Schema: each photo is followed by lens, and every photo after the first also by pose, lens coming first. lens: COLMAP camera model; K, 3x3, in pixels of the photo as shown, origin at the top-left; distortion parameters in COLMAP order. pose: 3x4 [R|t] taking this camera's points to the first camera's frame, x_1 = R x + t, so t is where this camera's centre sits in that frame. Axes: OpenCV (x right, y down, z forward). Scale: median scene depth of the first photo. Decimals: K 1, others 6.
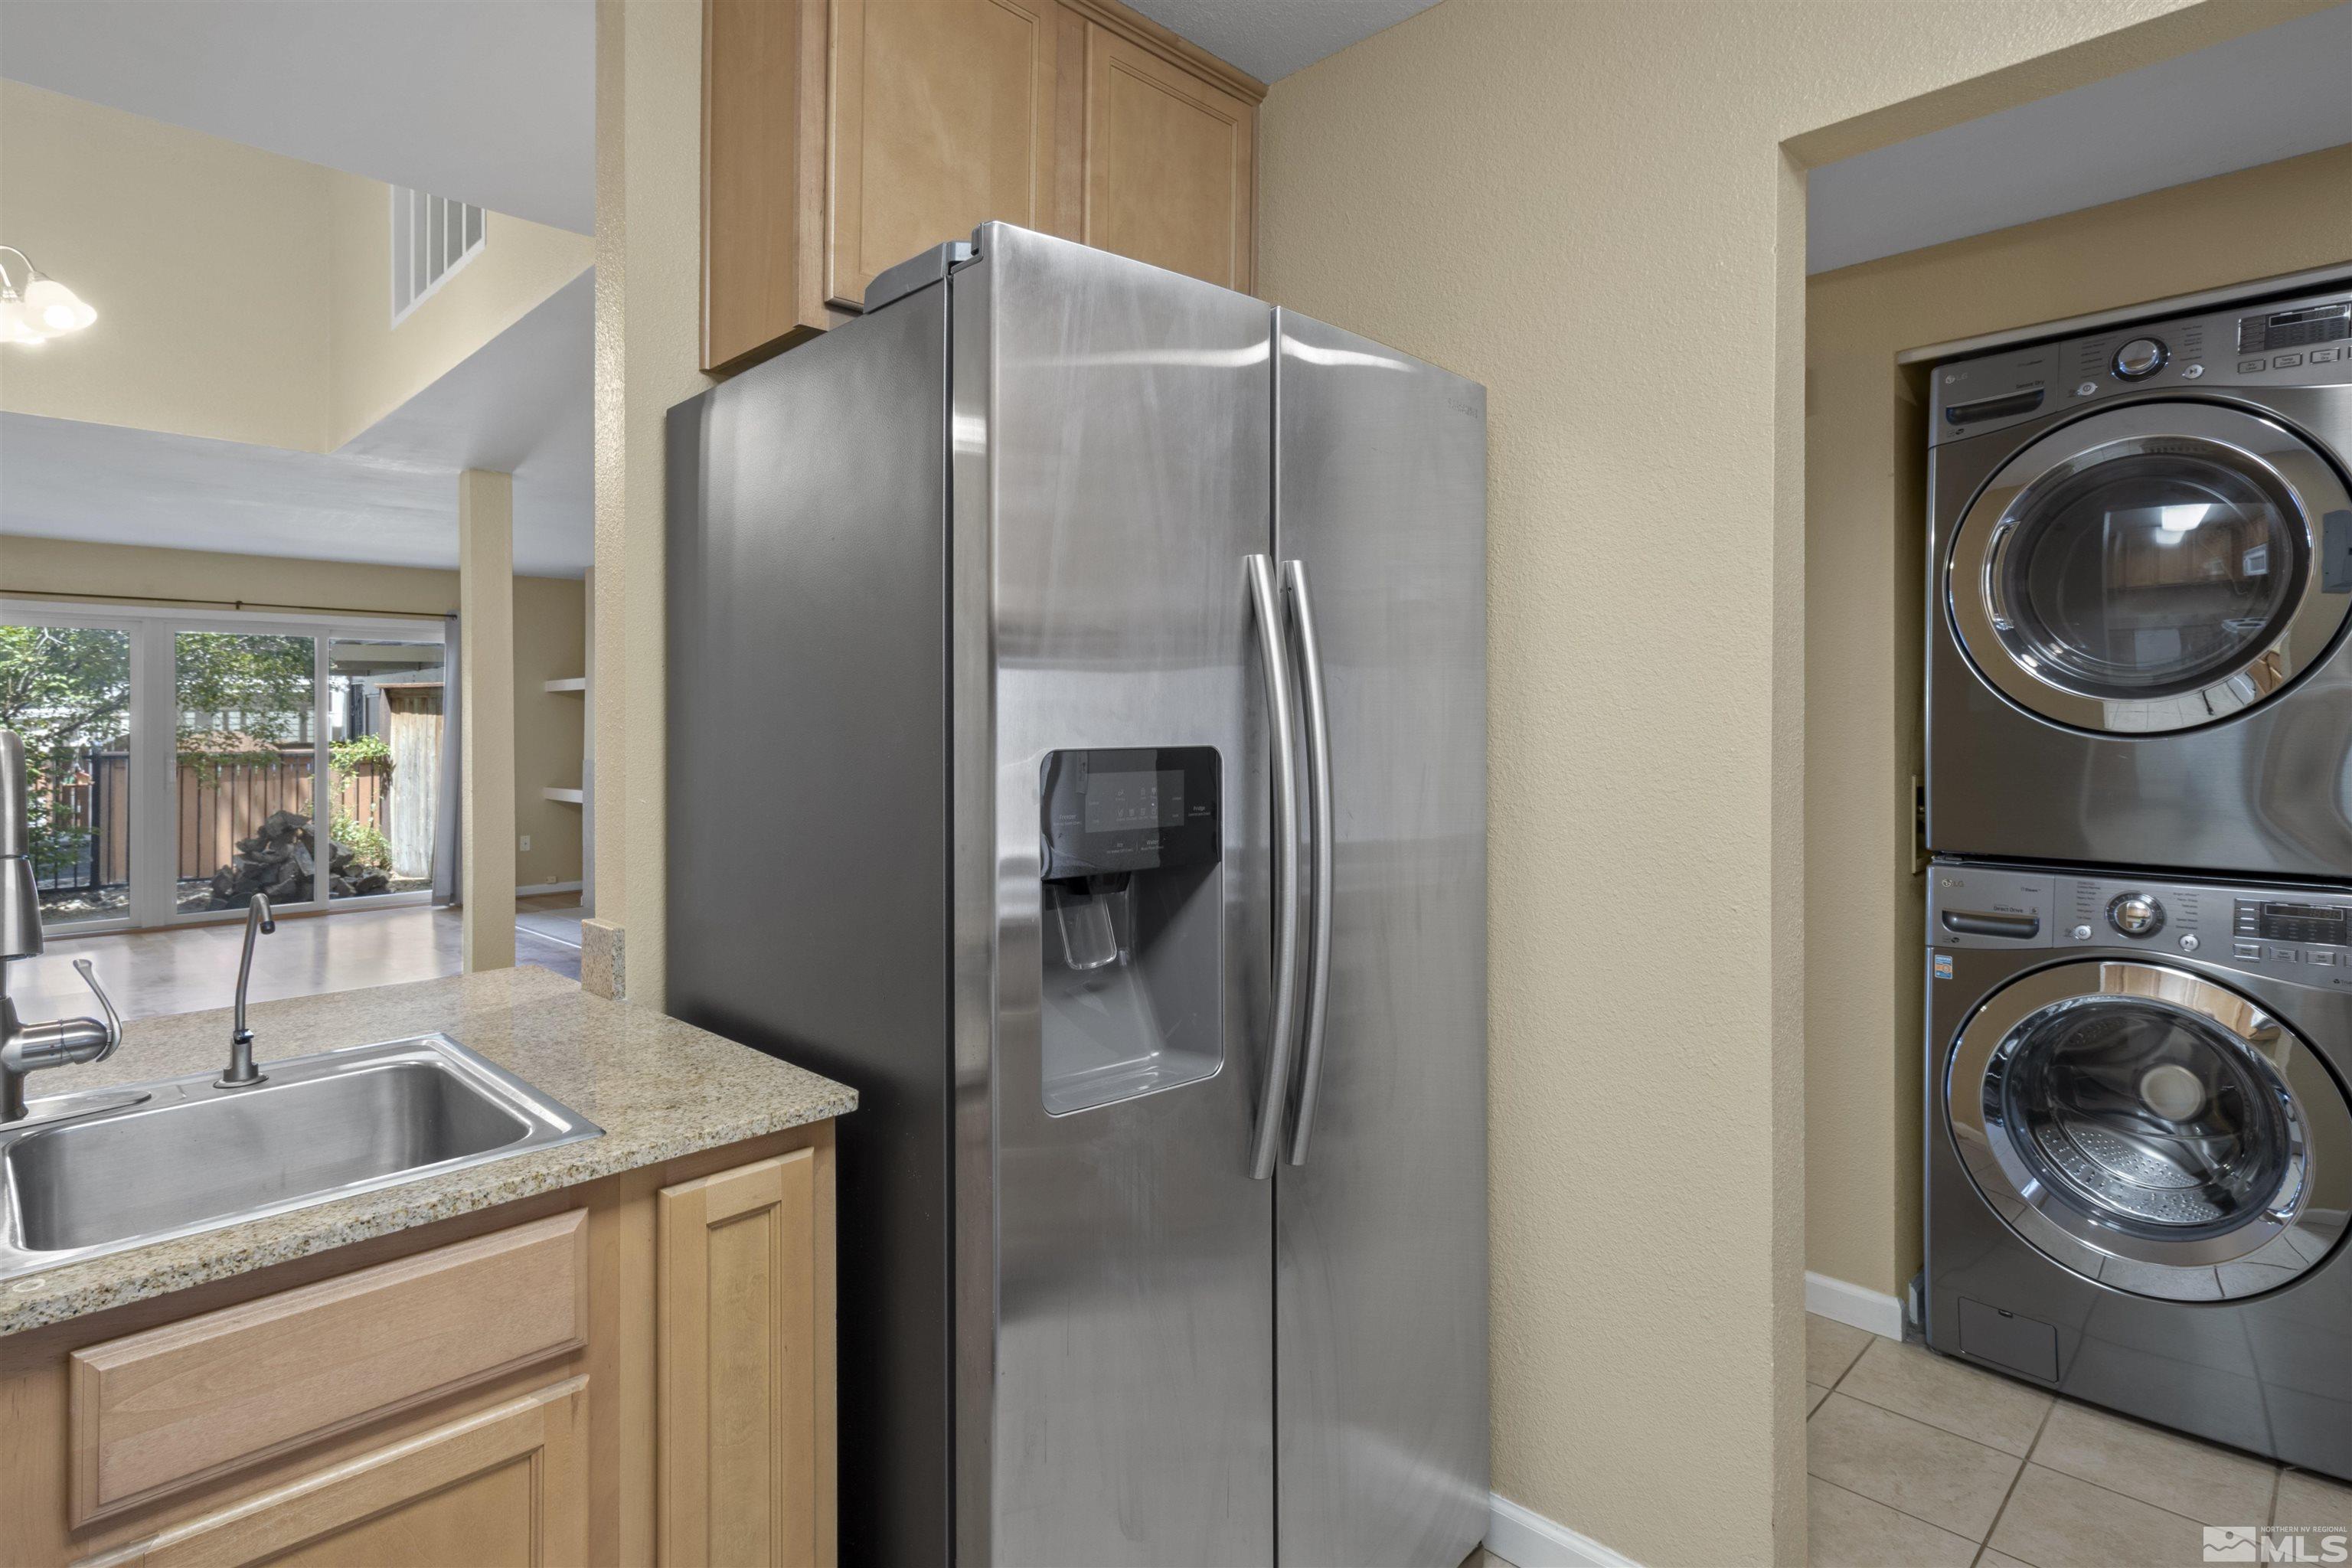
lens RADIAL K [[1250.9, 0, 1165.4], [0, 1250.9, 710.0], [0, 0, 1]] dist [0.005172, 0.007689]
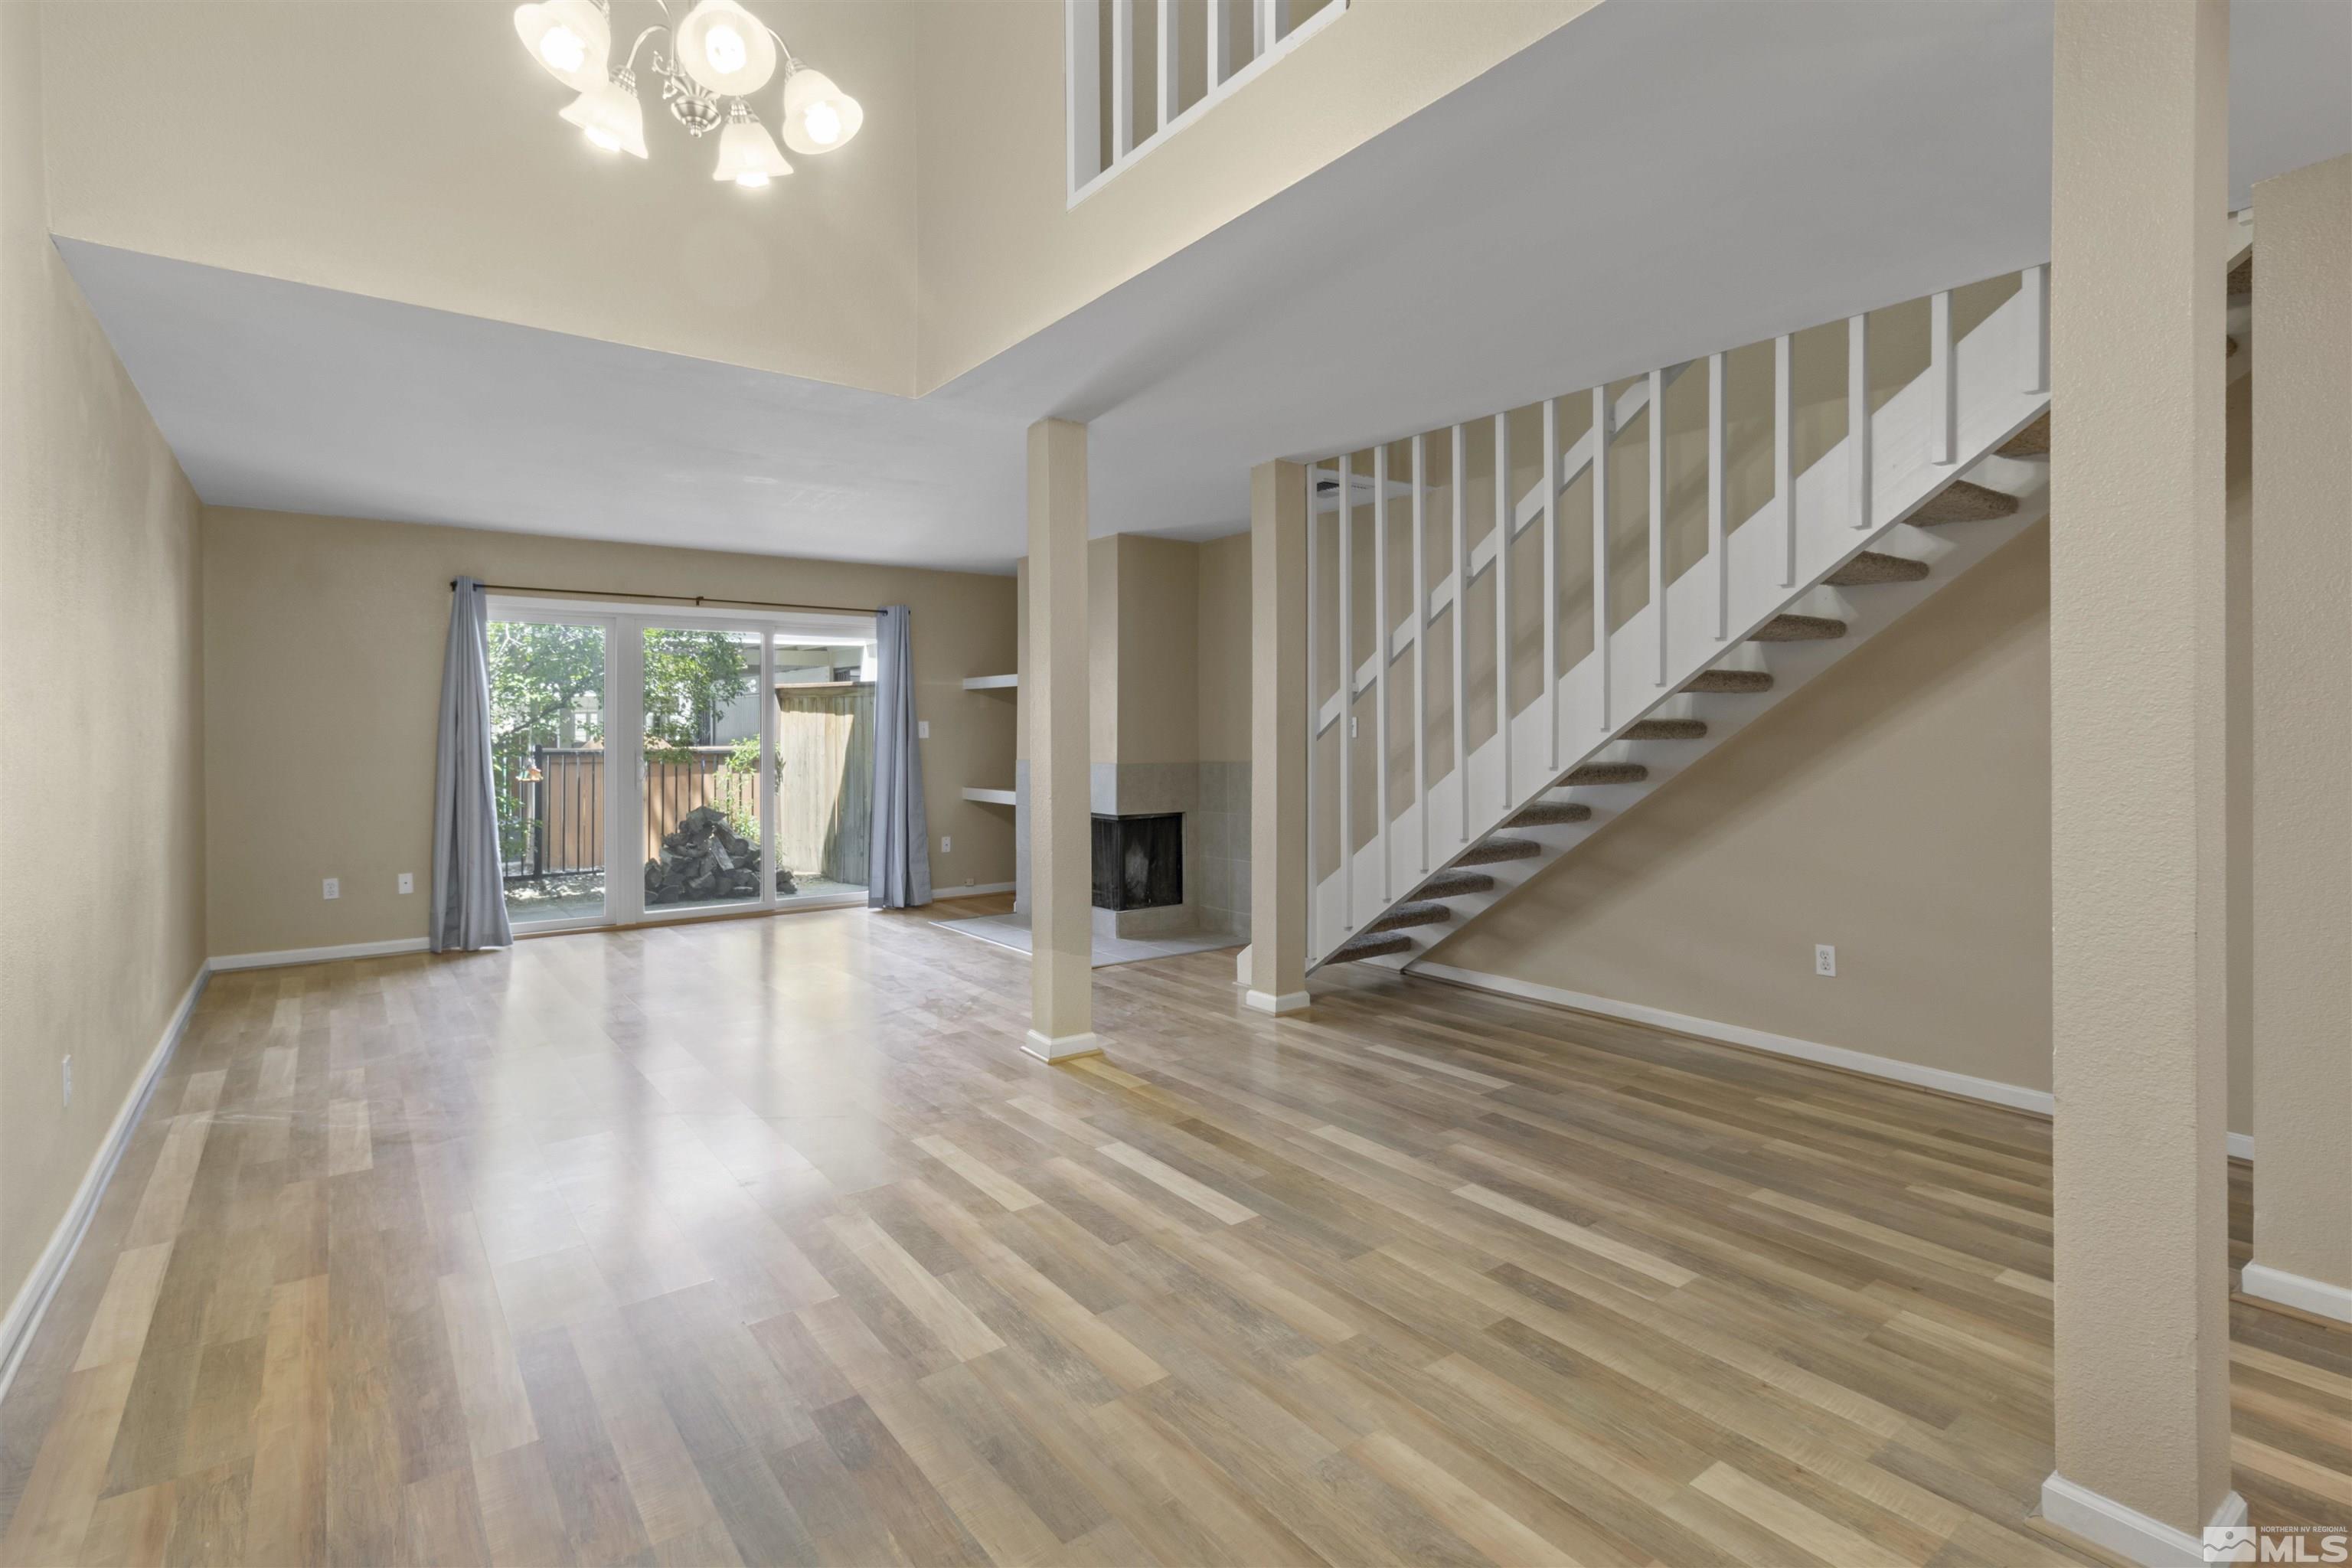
lens RADIAL K [[1100.5, 0, 1158.9], [0, 1100.5, 731.4], [0, 0, 1]] dist [0.002861, -0.000292]
pose [[0.991947, 0.005373, -0.126541, -0.977162], [-0.003667, 0.999899, 0.013711, 0.021537], [0.126602, -0.013137, 0.991867, 0.679449]]
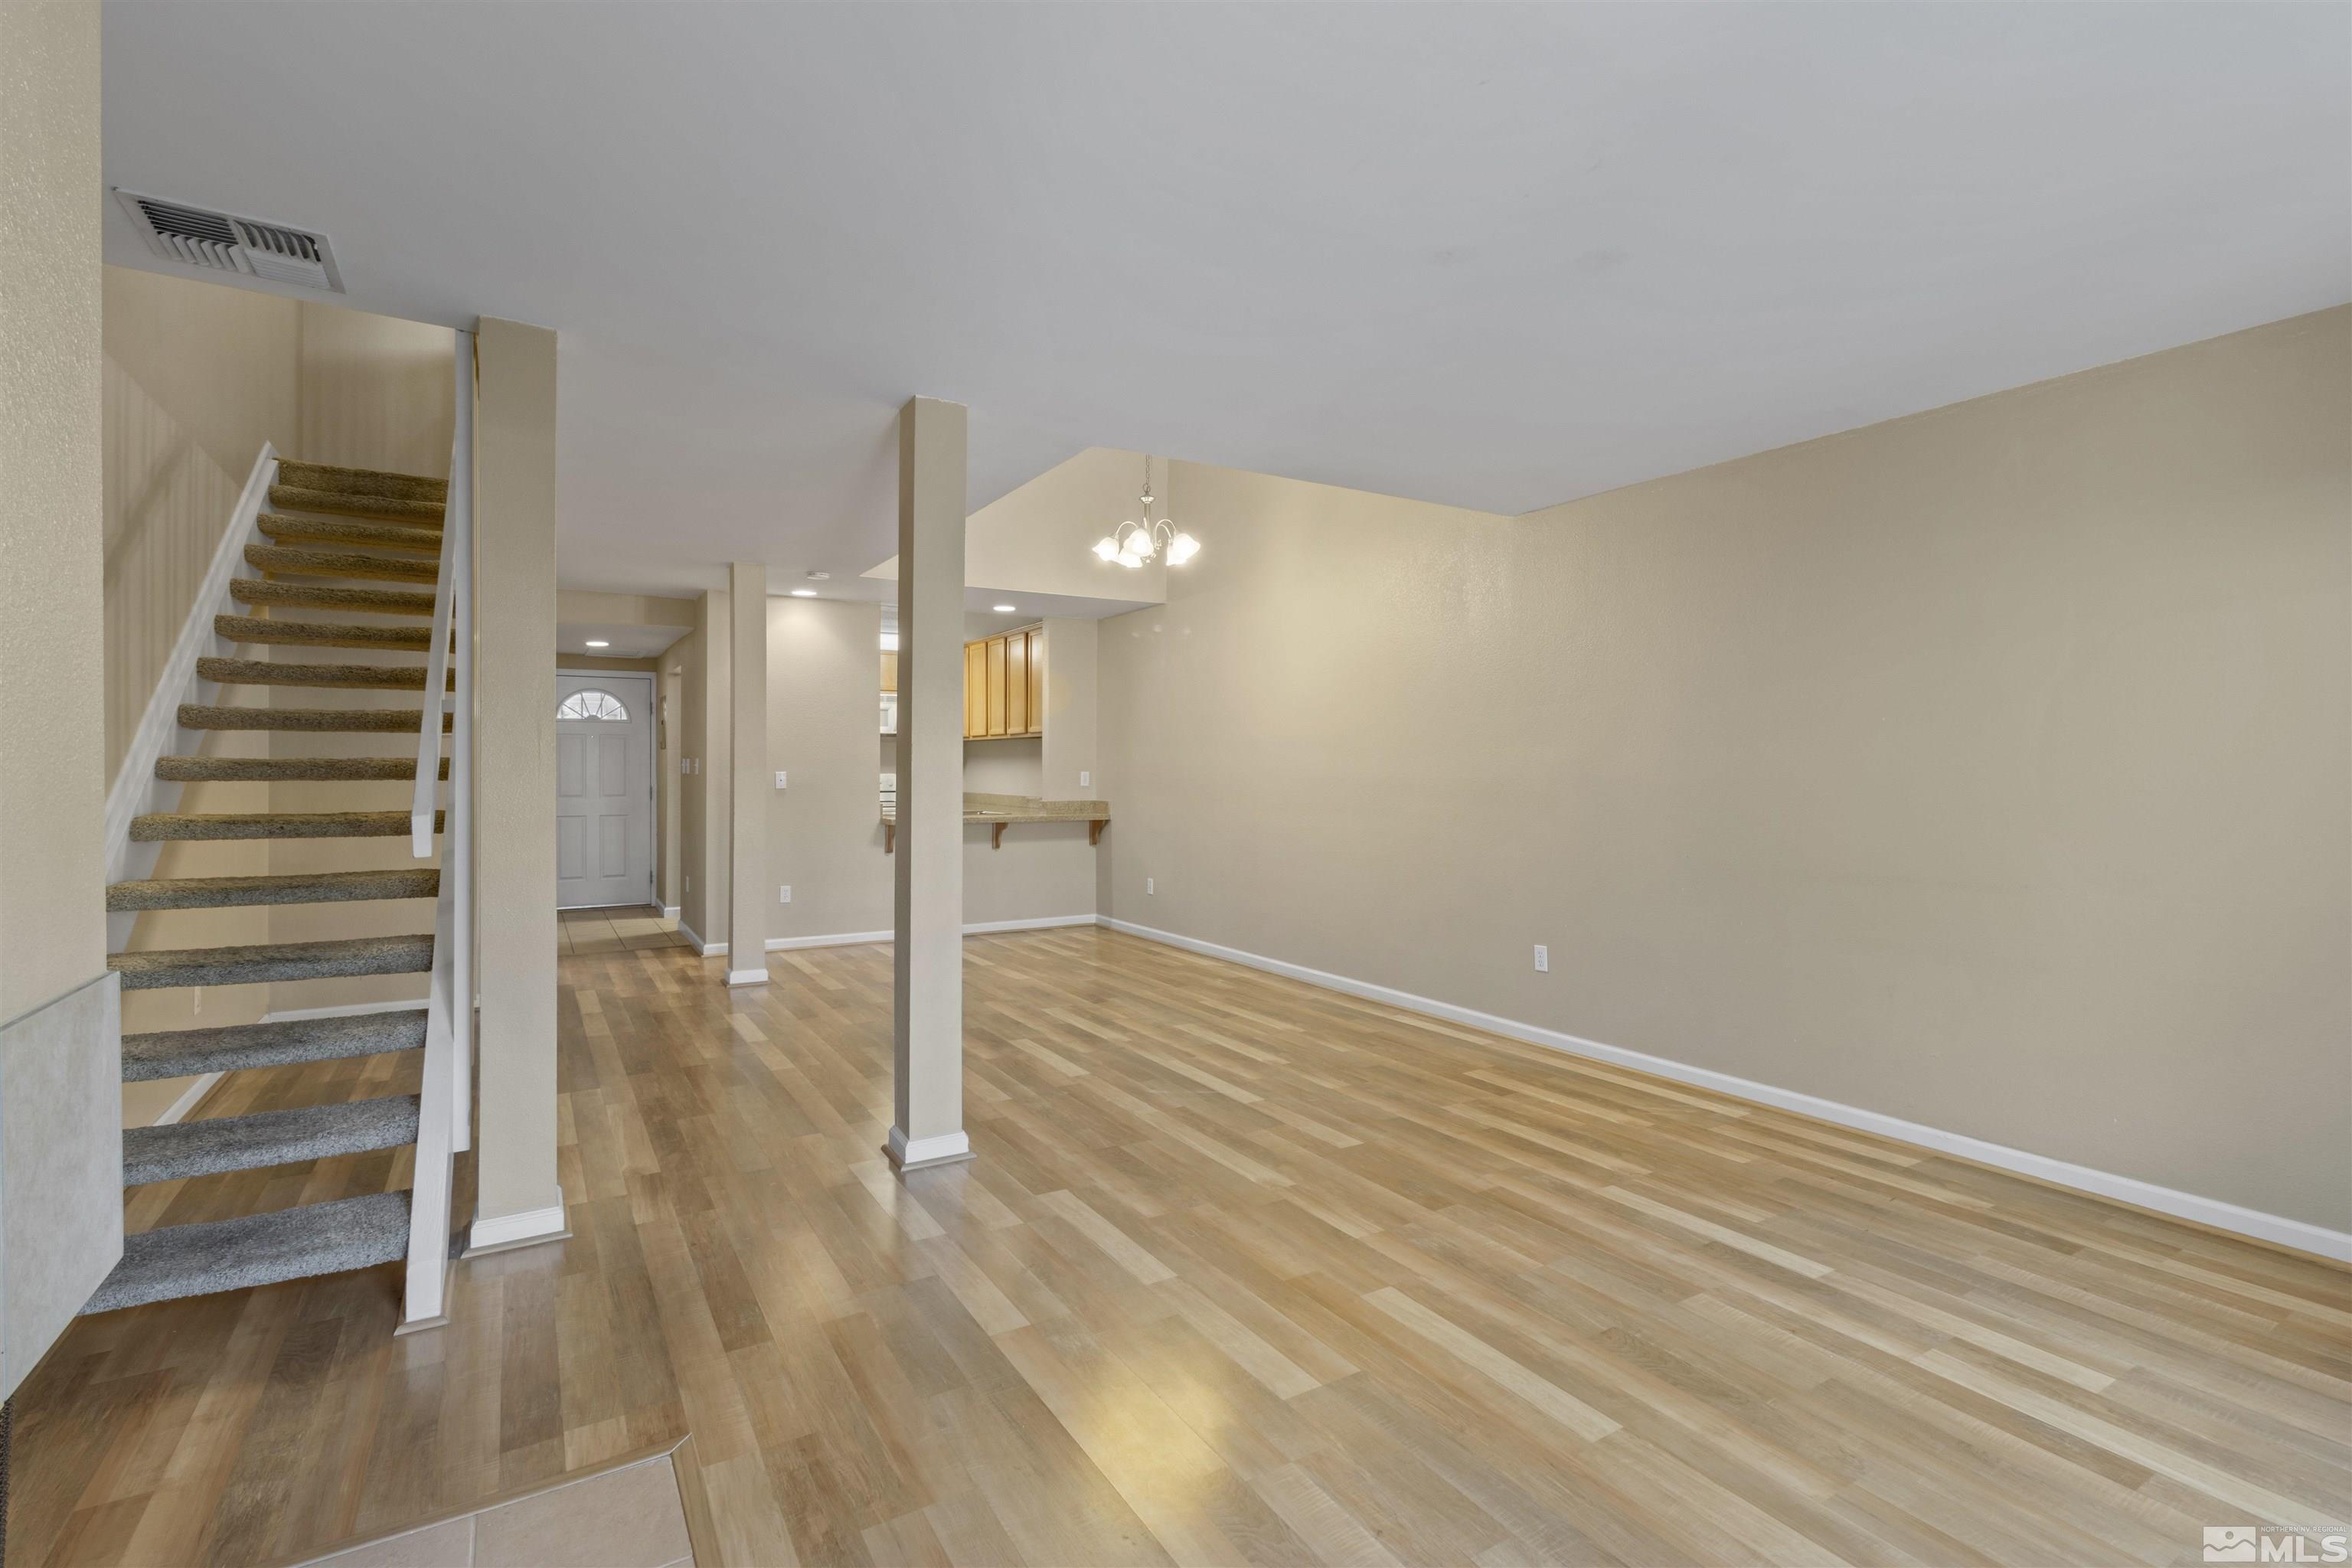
lens RADIAL K [[1100.5, 0, 1179.5], [0, 1100.5, 769.8], [0, 0, 1]] dist [0.002861, -0.000292]
pose [[-0.976469, 0.013229, 0.215251, -2.054937], [0.012230, 0.999907, -0.005976, 0.064495], [-0.215310, -0.003203, -0.976540, 3.898077]]
